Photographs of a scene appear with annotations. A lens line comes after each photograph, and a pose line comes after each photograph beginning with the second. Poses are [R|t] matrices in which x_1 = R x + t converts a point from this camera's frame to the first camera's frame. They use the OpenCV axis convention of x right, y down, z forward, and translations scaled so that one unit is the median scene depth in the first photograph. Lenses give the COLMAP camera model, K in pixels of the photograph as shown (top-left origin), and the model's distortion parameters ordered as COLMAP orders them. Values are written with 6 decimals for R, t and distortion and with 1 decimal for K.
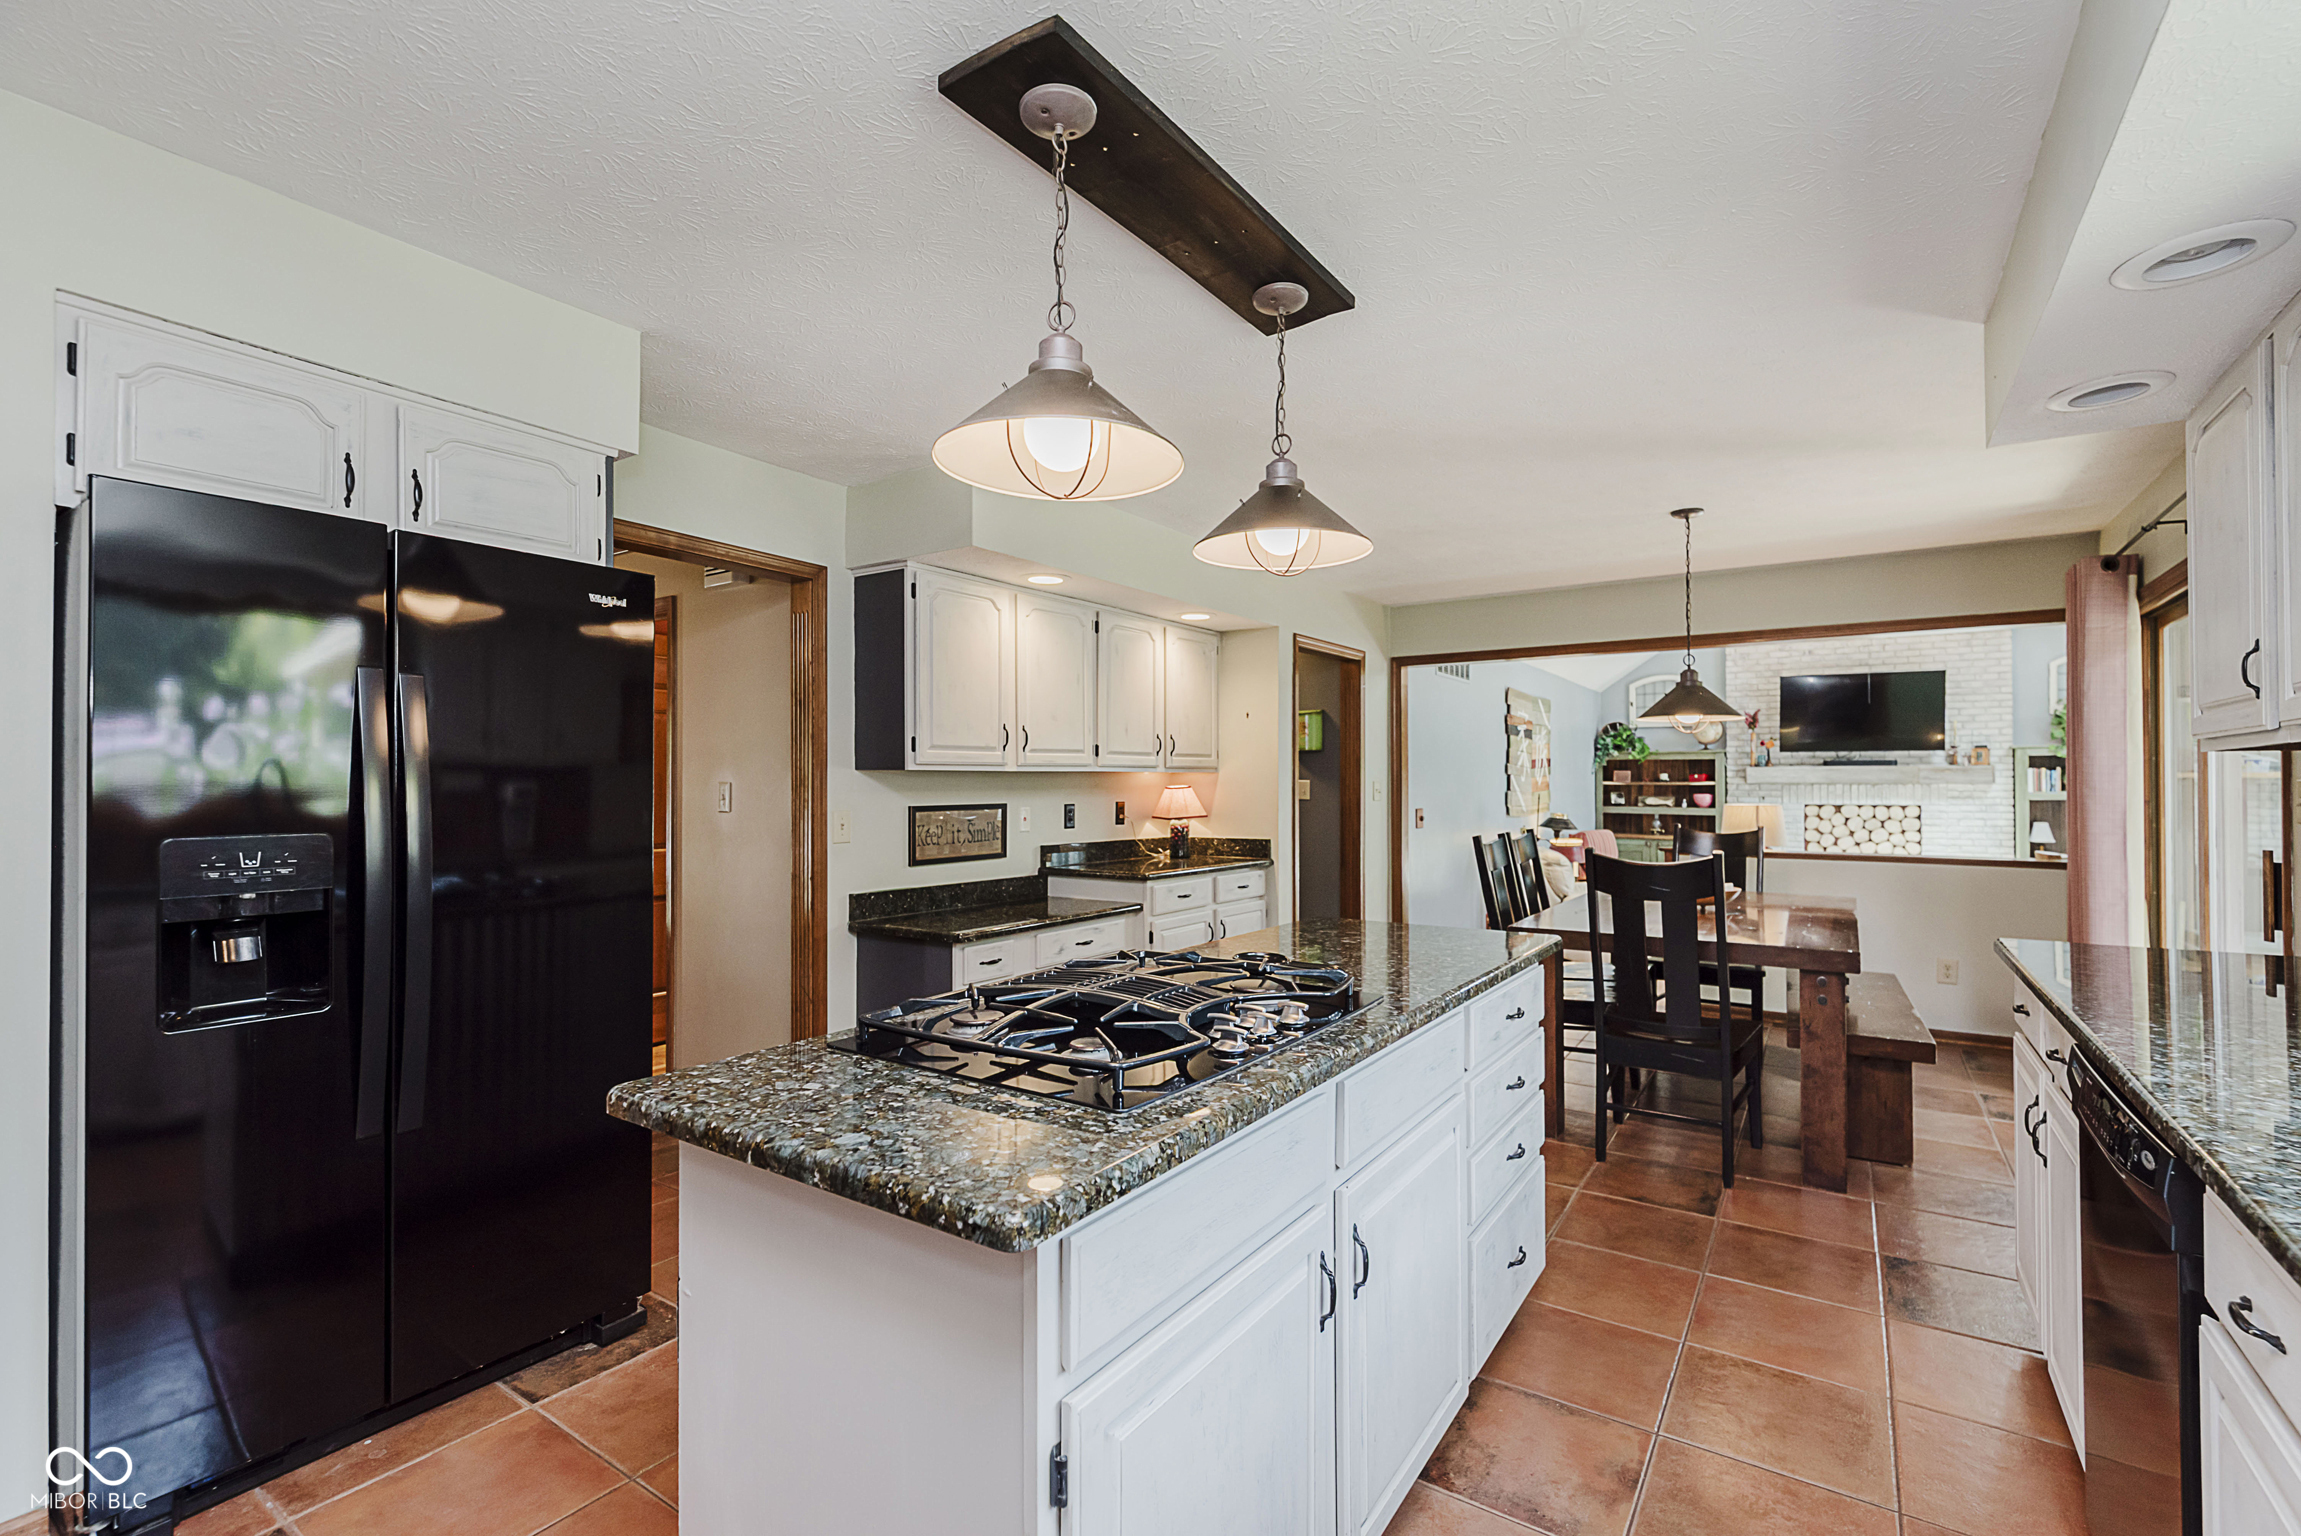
lens RADIAL K [[1006.0, 0, 1178.4], [0, 1006.0, 777.6], [0, 0, 1]] dist [0.005121, -0.001823]
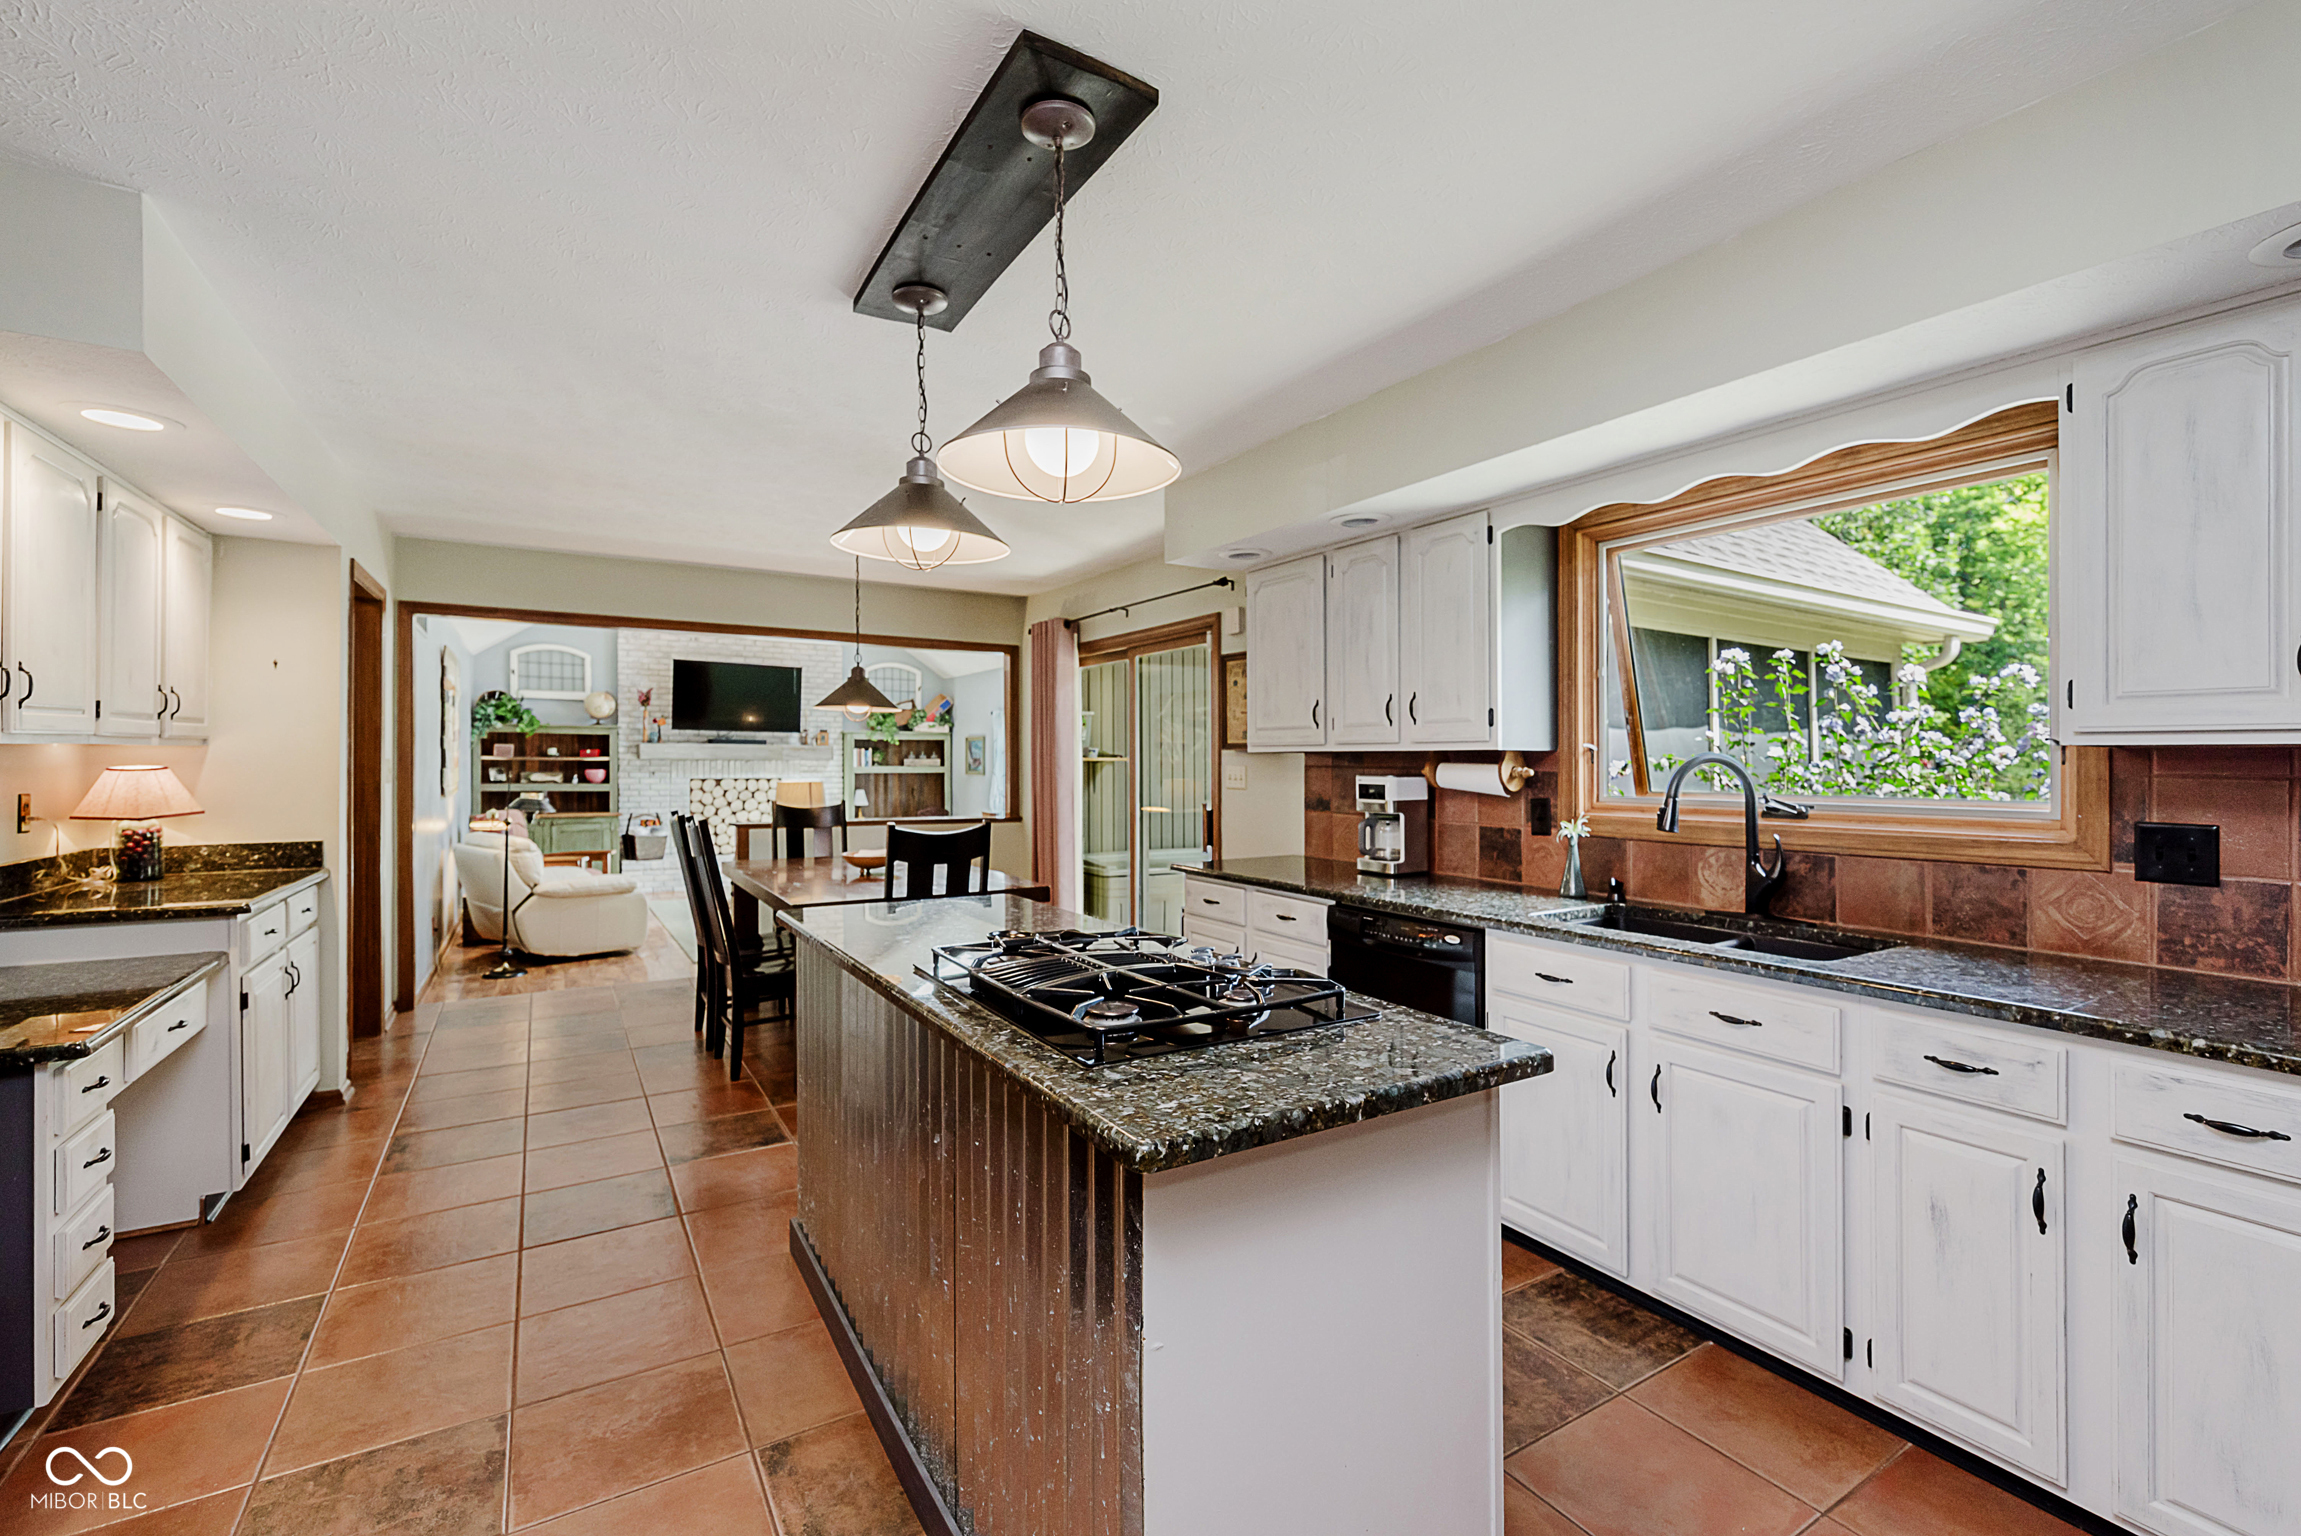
lens RADIAL K [[1006.0, 0, 1189.9], [0, 1006.0, 761.5], [0, 0, 1]] dist [0.005121, -0.001823]
pose [[0.401634, 0.002146, 0.915798, -0.161032], [-0.013237, 0.999906, 0.003462, -0.002982], [-0.915704, -0.013513, 0.401625, 0.074395]]
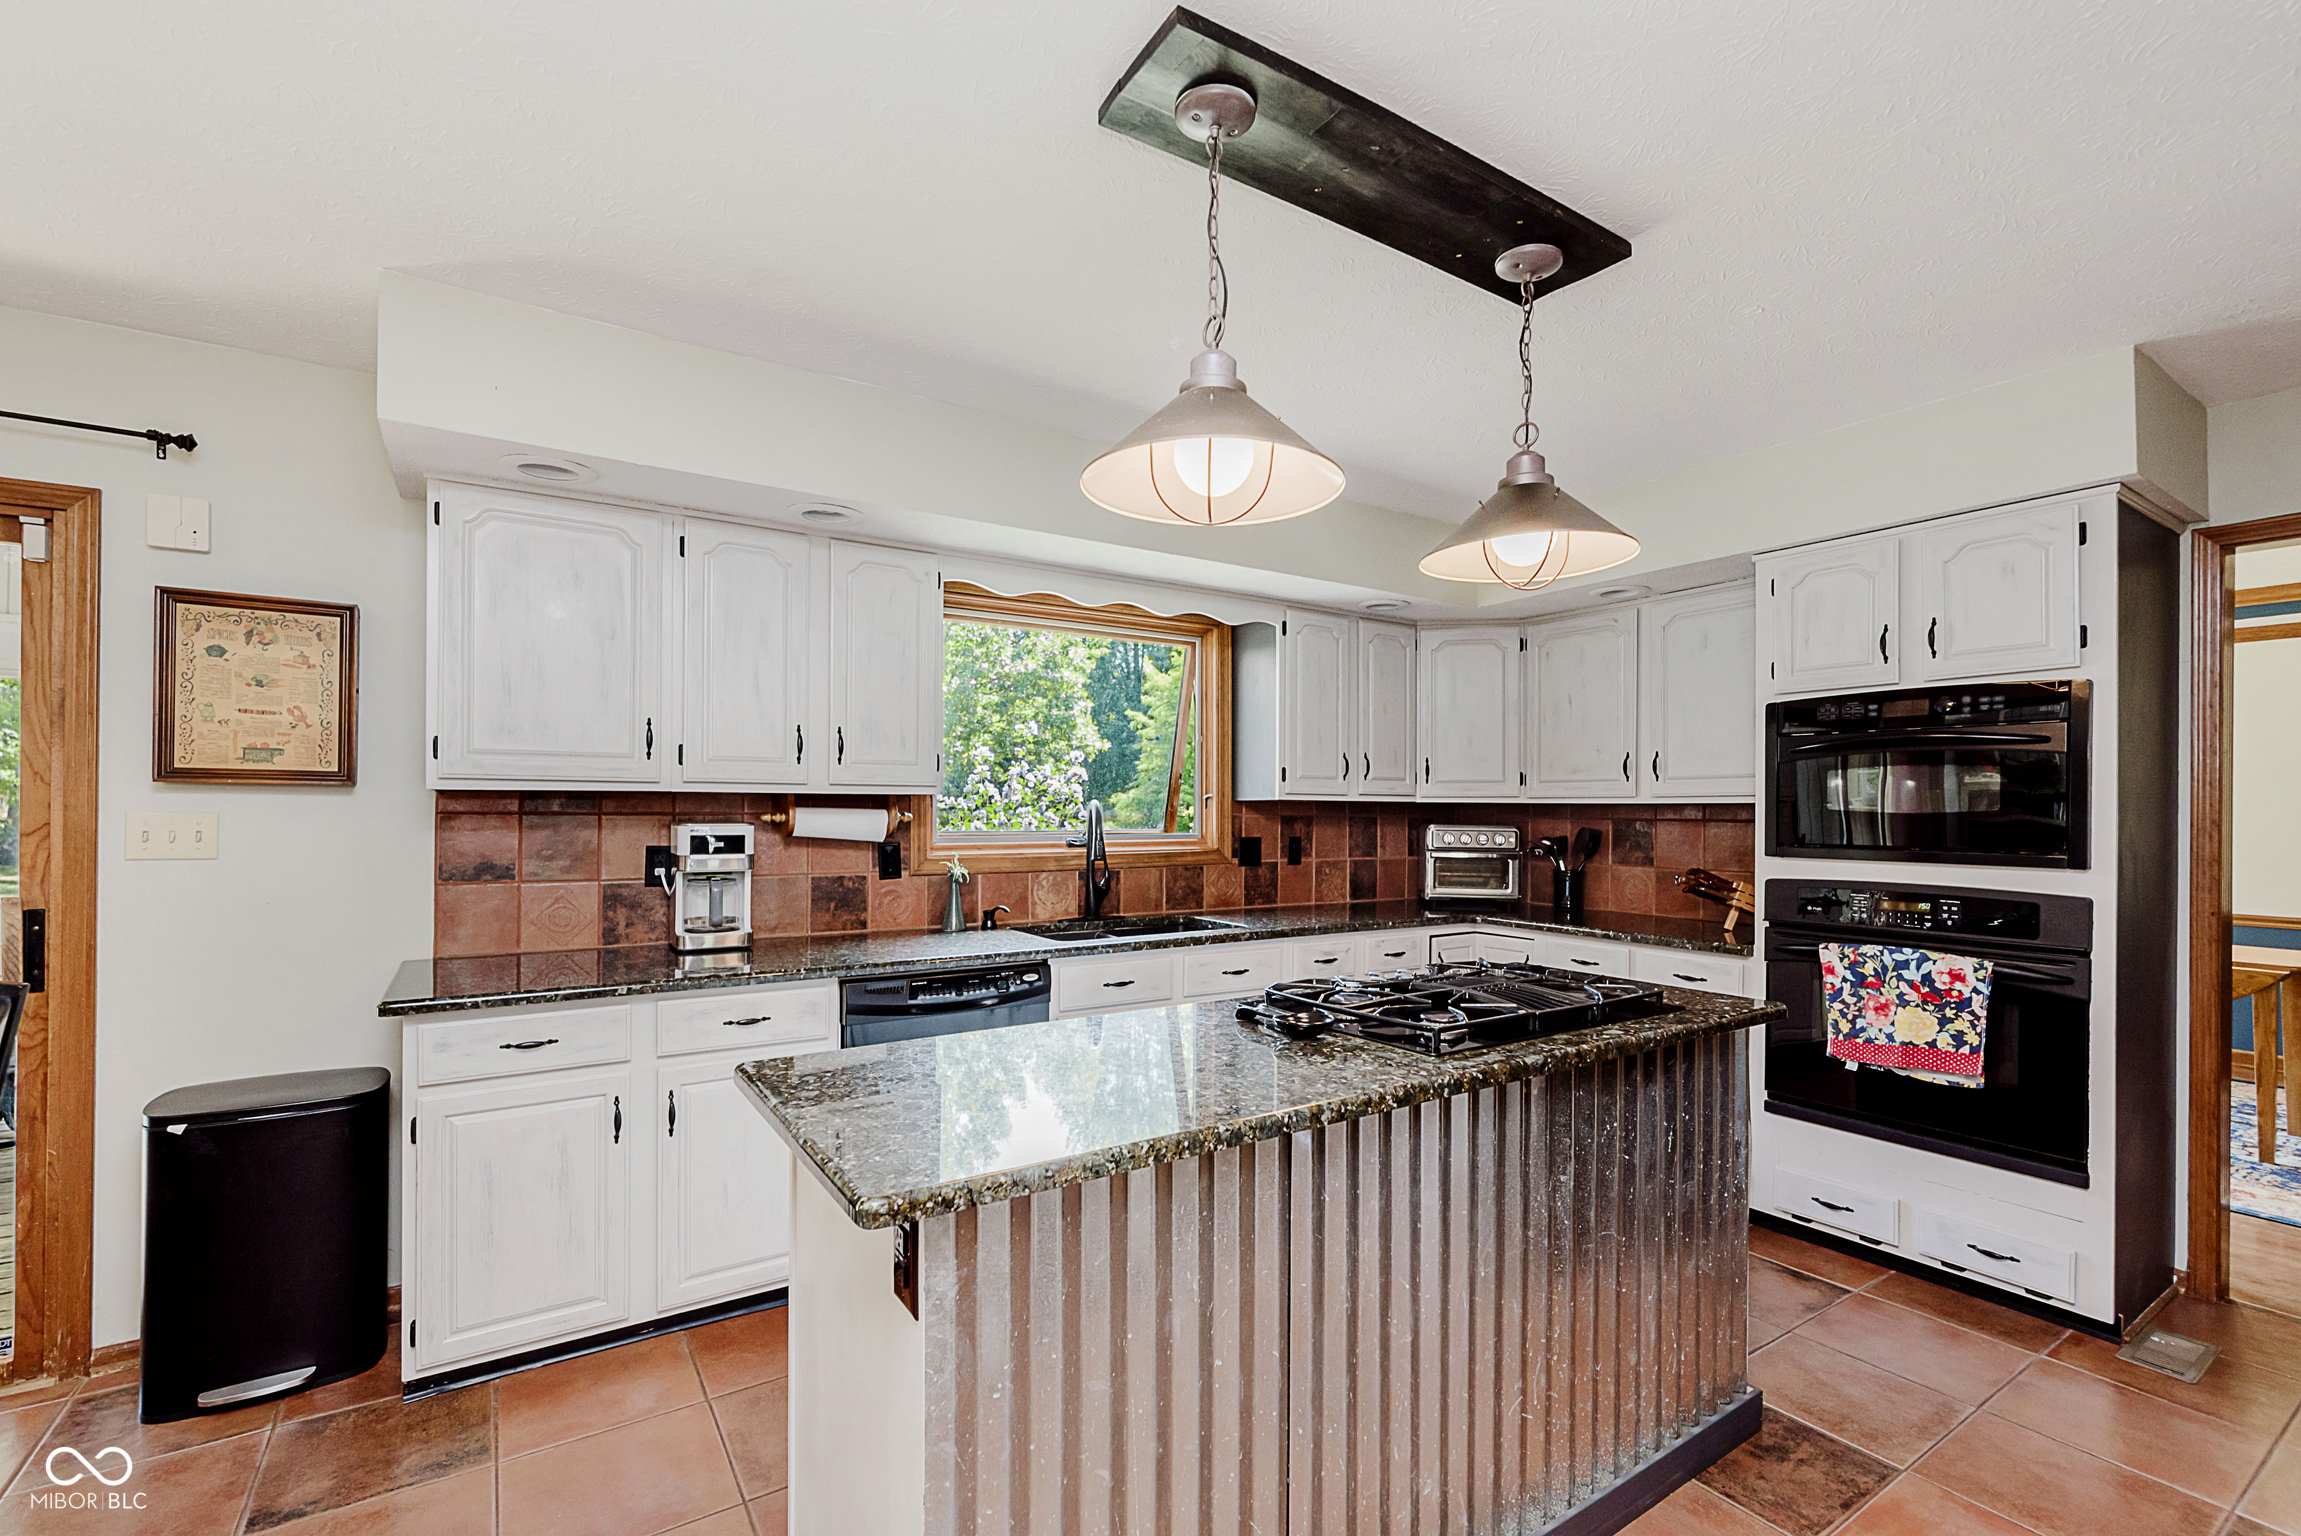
lens RADIAL K [[1006.0, 0, 1154.1], [0, 1006.0, 800.6], [0, 0, 1]] dist [0.005121, -0.001823]
pose [[-0.920386, -0.001914, 0.391007, -0.027217], [-0.007967, 0.999872, -0.013858, -0.001301], [-0.390930, -0.015869, -0.920284, 0.365874]]
